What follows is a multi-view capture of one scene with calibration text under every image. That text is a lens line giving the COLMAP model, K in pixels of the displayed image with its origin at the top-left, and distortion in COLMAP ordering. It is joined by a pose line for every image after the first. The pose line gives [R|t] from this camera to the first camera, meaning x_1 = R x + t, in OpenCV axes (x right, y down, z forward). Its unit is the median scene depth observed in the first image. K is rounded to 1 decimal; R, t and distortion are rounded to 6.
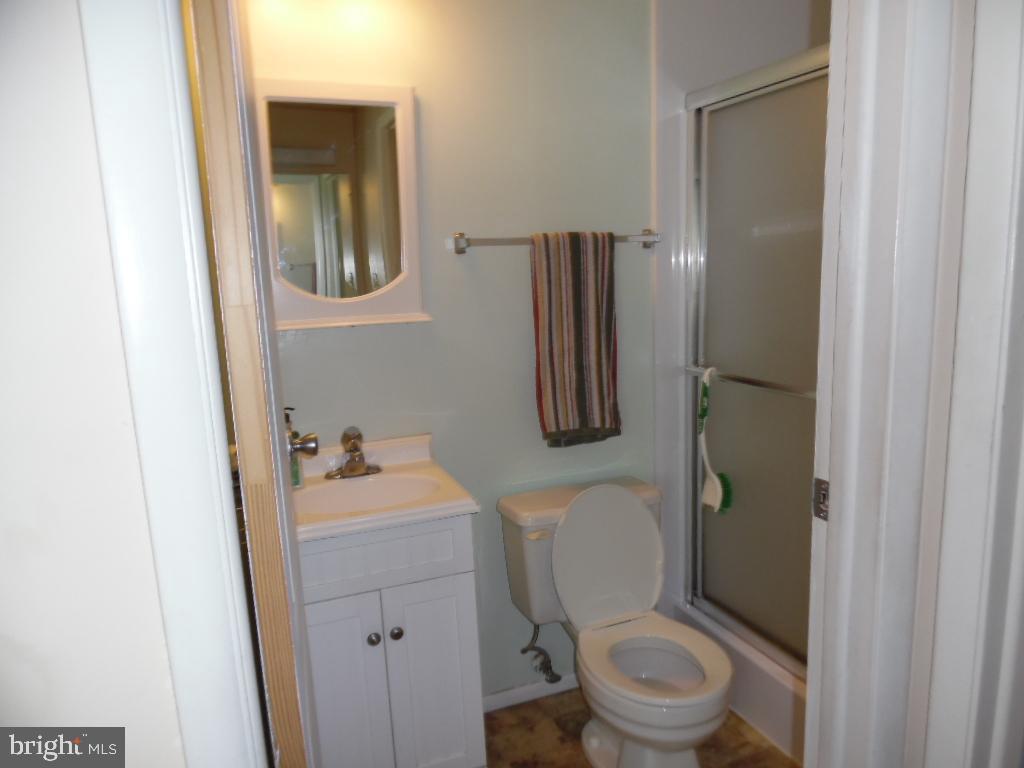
lens RADIAL K [[722.4, 0, 517.8], [0, 722.4, 388.4], [0, 0, 1]] dist [-0.000864, -0.032823]
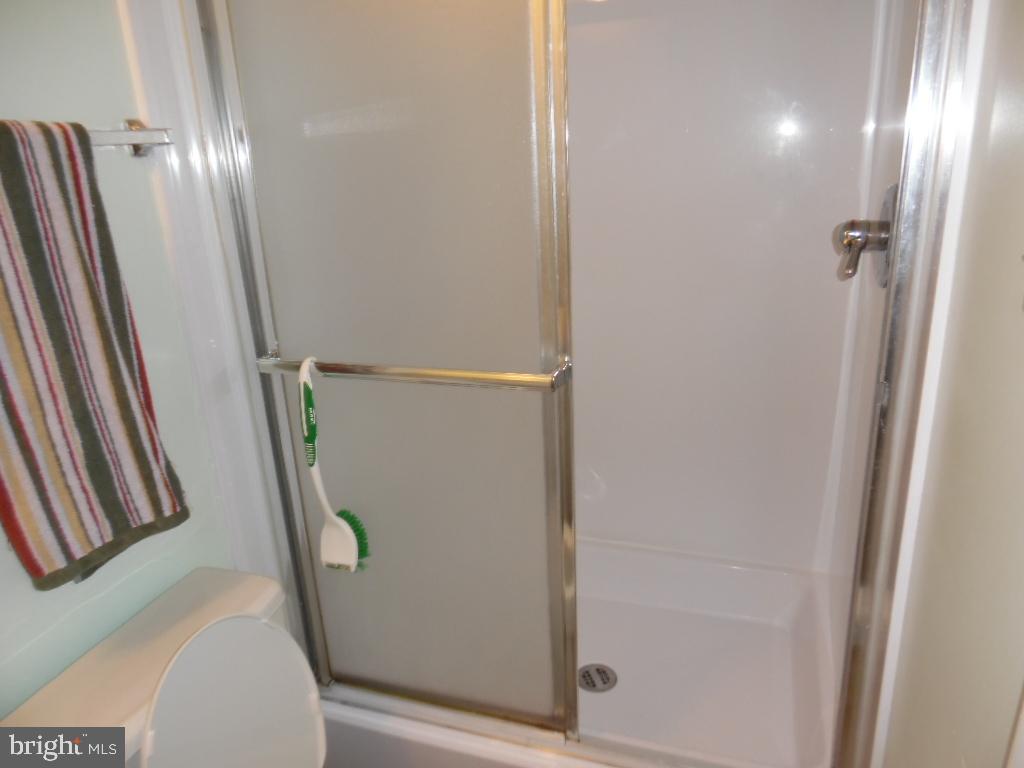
lens RADIAL K [[722.4, 0, 517.8], [0, 722.4, 388.4], [0, 0, 1]] dist [-0.000864, -0.032823]
pose [[0.658182, -0.236791, 0.714651, -0.057032], [0.149570, 0.971455, 0.184129, -0.090355], [-0.737852, -0.014300, 0.674811, 0.468663]]
